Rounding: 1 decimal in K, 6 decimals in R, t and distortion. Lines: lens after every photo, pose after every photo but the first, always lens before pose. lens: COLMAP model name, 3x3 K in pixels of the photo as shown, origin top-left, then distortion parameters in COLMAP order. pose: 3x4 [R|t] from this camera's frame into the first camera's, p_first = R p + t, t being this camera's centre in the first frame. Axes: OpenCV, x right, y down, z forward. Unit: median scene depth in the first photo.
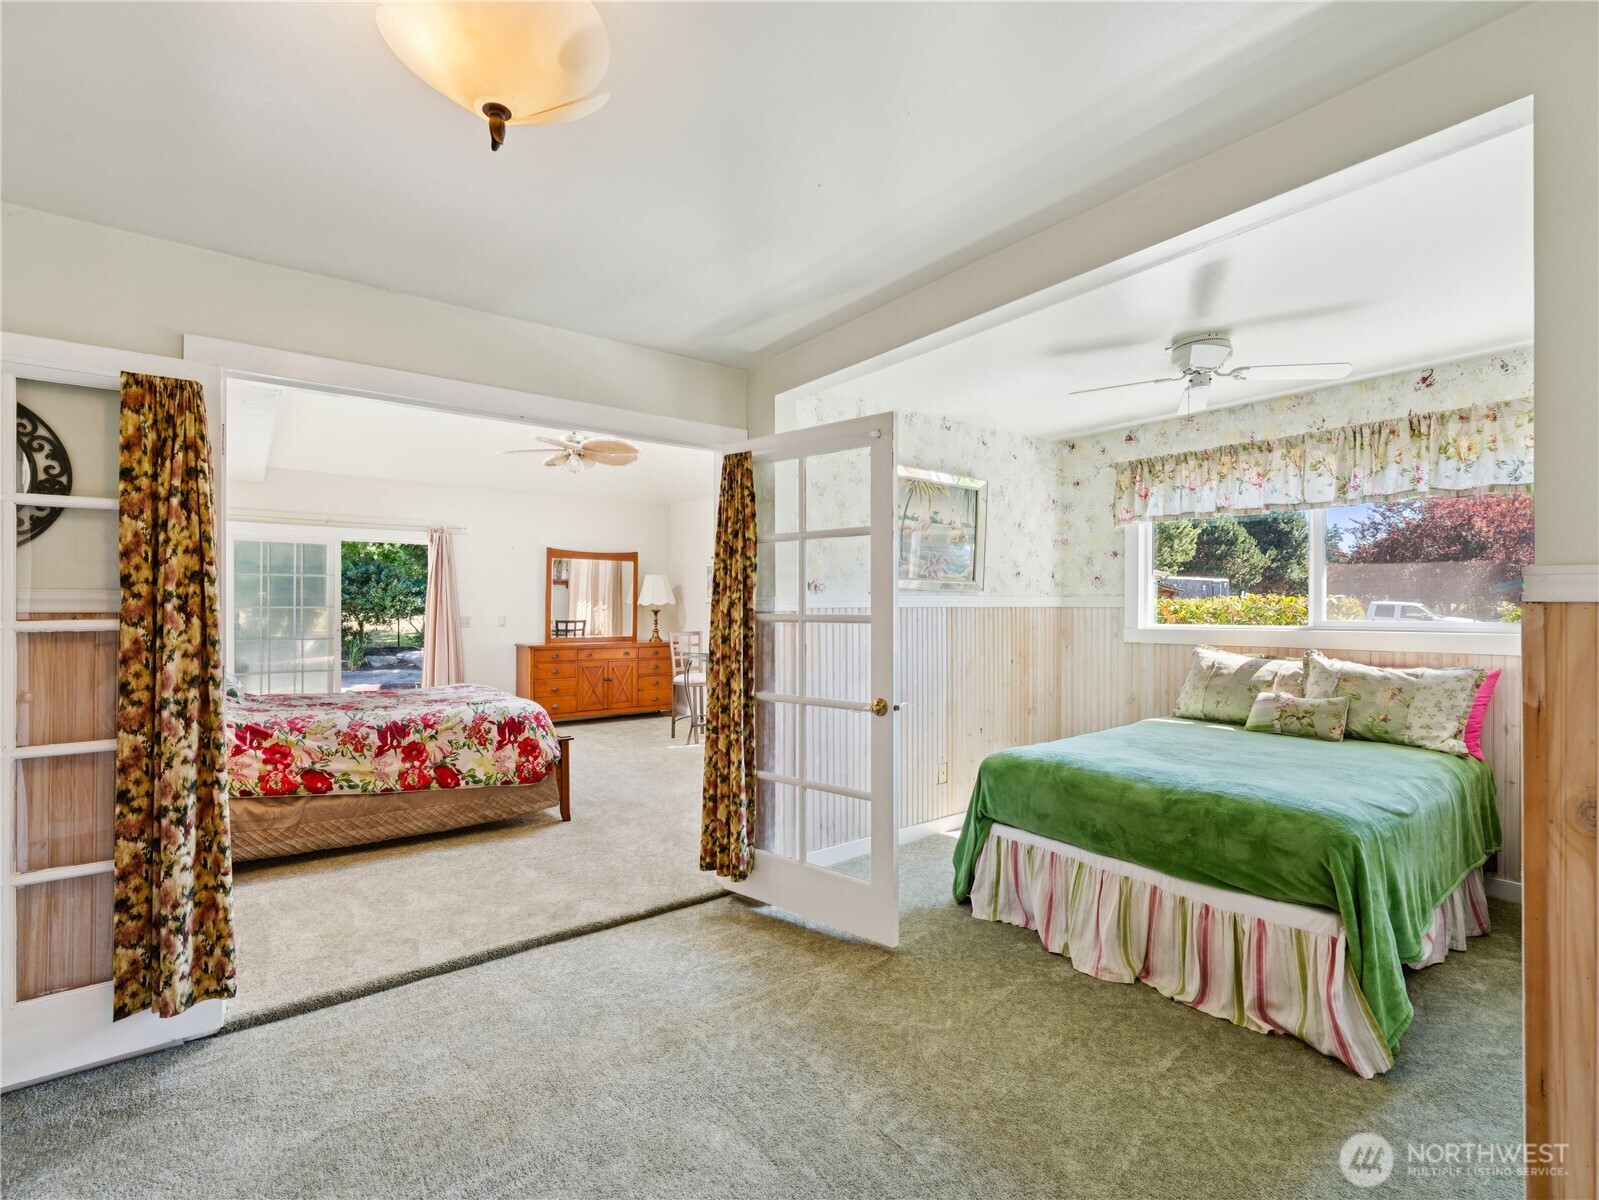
lens RADIAL K [[748.2, 0, 799.5], [0, 748.2, 600.0], [0, 0, 1]] dist [0.000991, 0.000239]
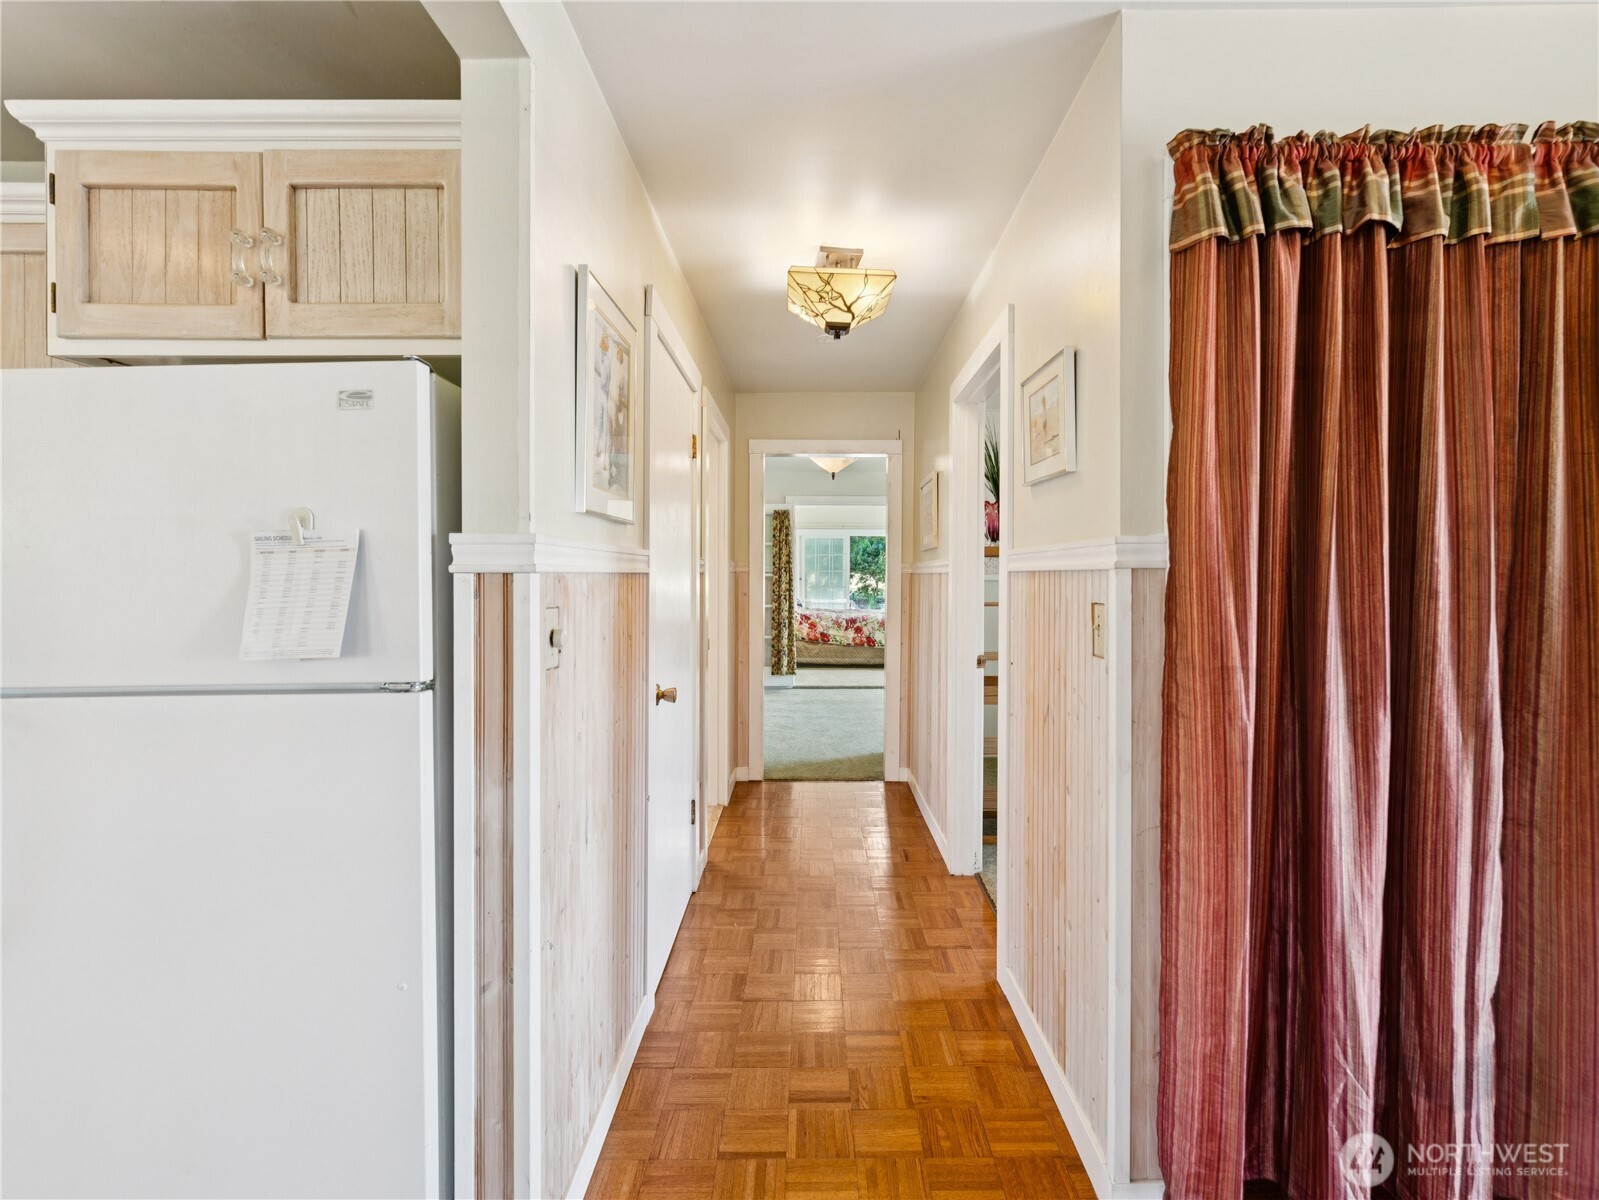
lens RADIAL K [[735.3, 0, 801.3], [0, 735.3, 573.4], [0, 0, 1]] dist [0.001419, 0.000501]
pose [[0.785273, 0.008485, -0.619092, 0.889220], [-0.002007, 0.999936, 0.011159, -0.009064], [0.619147, -0.007520, 0.785239, -1.077990]]
